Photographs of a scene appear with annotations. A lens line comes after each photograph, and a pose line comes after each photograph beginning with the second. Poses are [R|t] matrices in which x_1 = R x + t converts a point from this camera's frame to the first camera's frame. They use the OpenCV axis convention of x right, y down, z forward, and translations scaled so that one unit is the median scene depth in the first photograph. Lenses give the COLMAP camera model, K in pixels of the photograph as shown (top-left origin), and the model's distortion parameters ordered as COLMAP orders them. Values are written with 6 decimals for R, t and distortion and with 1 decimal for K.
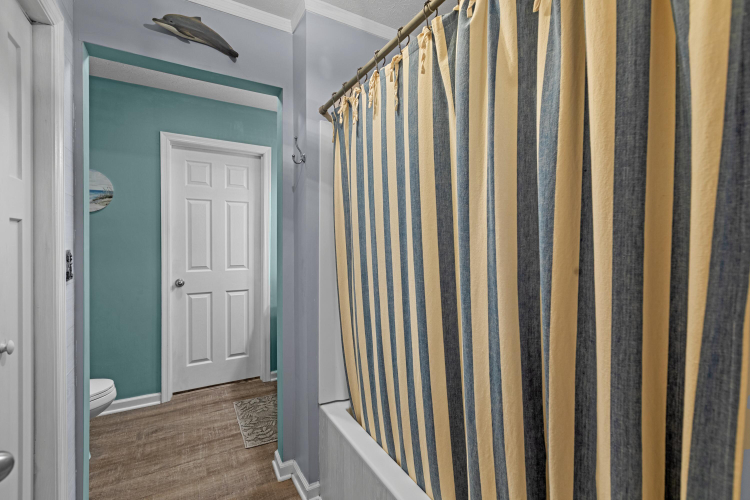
lens RADIAL K [[339.4, 0, 373.6], [0, 339.4, 244.5], [0, 0, 1]] dist [0.003043, -0.000026]
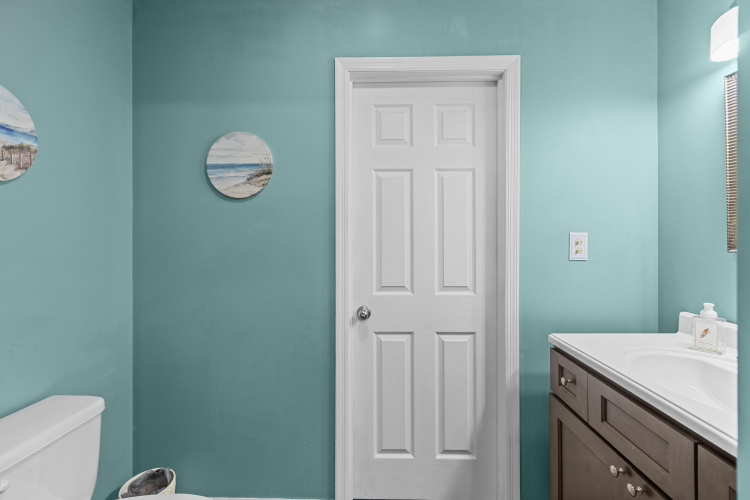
lens RADIAL K [[339.4, 0, 374.1], [0, 339.4, 245.8], [0, 0, 1]] dist [0.003043, -0.000026]
pose [[0.859084, -0.000608, -0.511835, -0.246163], [-0.000701, 0.999997, -0.002365, -0.001917], [0.511835, 0.002391, 0.859081, 0.487631]]
